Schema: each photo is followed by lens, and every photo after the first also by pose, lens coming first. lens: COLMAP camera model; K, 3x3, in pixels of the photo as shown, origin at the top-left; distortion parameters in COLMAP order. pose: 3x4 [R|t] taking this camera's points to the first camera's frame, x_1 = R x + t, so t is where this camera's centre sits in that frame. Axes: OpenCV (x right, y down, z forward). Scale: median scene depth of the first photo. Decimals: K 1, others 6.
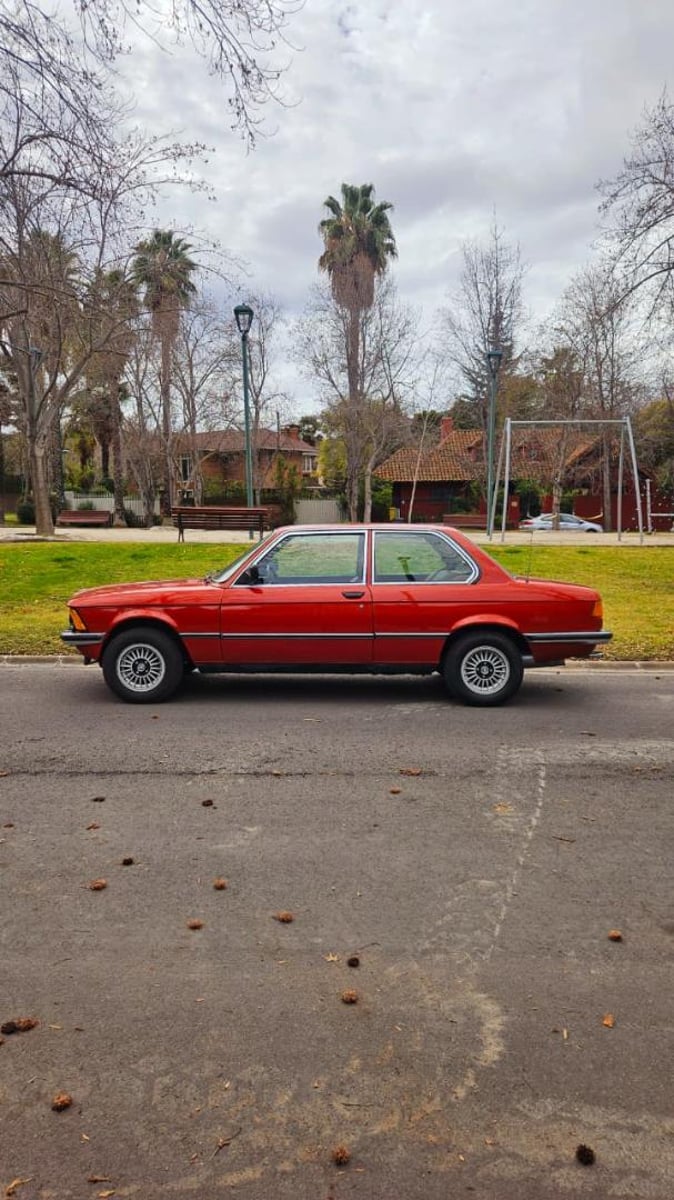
lens RADIAL K [[826.6, 0, 337.0], [0, 826.6, 600.0], [0, 0, 1]] dist [0.087024, -0.080004]
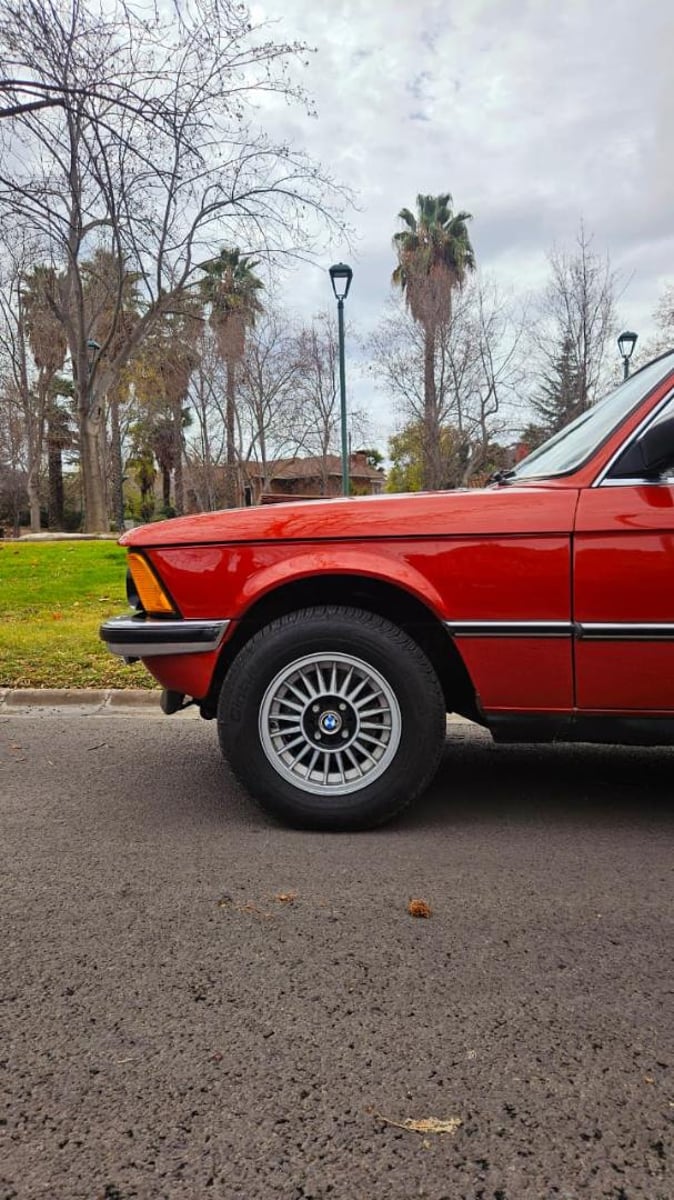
lens RADIAL K [[813.8, 0, 340.0], [0, 813.8, 607.6], [0, 0, 1]] dist [0.076844, -0.073399]
pose [[0.998392, 0.001566, -0.056663, -0.130442], [-0.003796, 0.999221, -0.039271, 0.028923], [0.056558, 0.039423, 0.997621, 0.408108]]
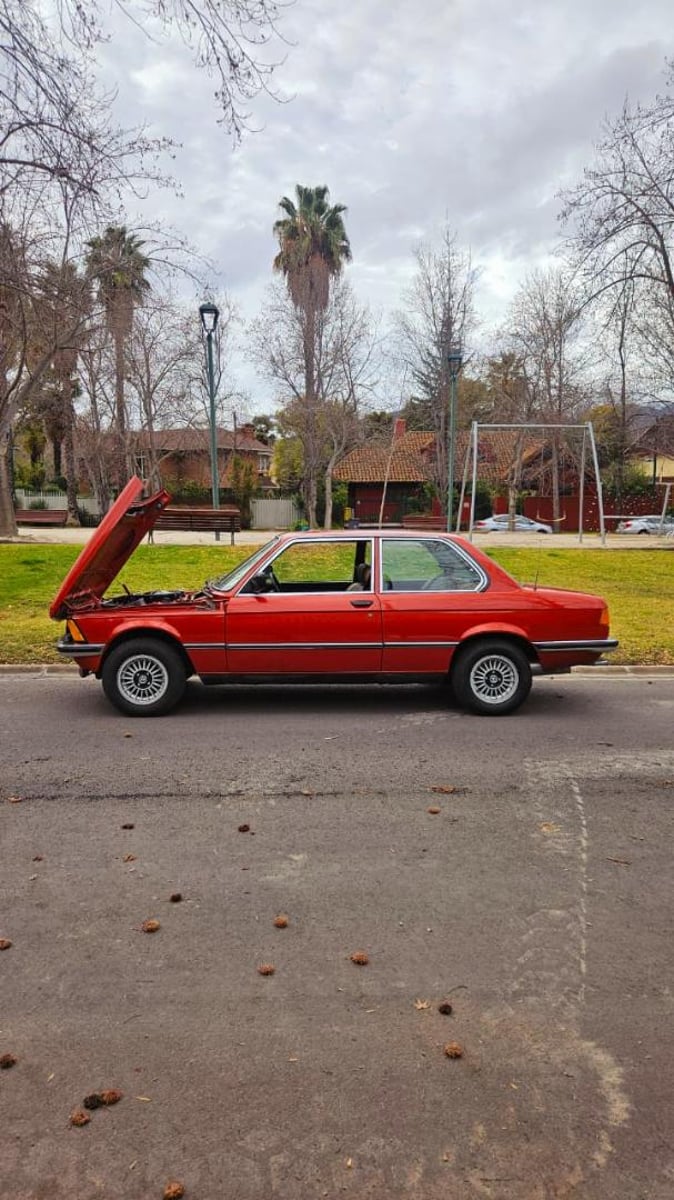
lens RADIAL K [[813.8, 0, 340.0], [0, 813.8, 607.6], [0, 0, 1]] dist [0.076844, -0.073399]
pose [[0.997836, -0.003423, 0.065667, -0.042449], [0.002627, 0.999922, 0.012207, -0.008239], [-0.065704, -0.012008, 0.997767, 0.023503]]
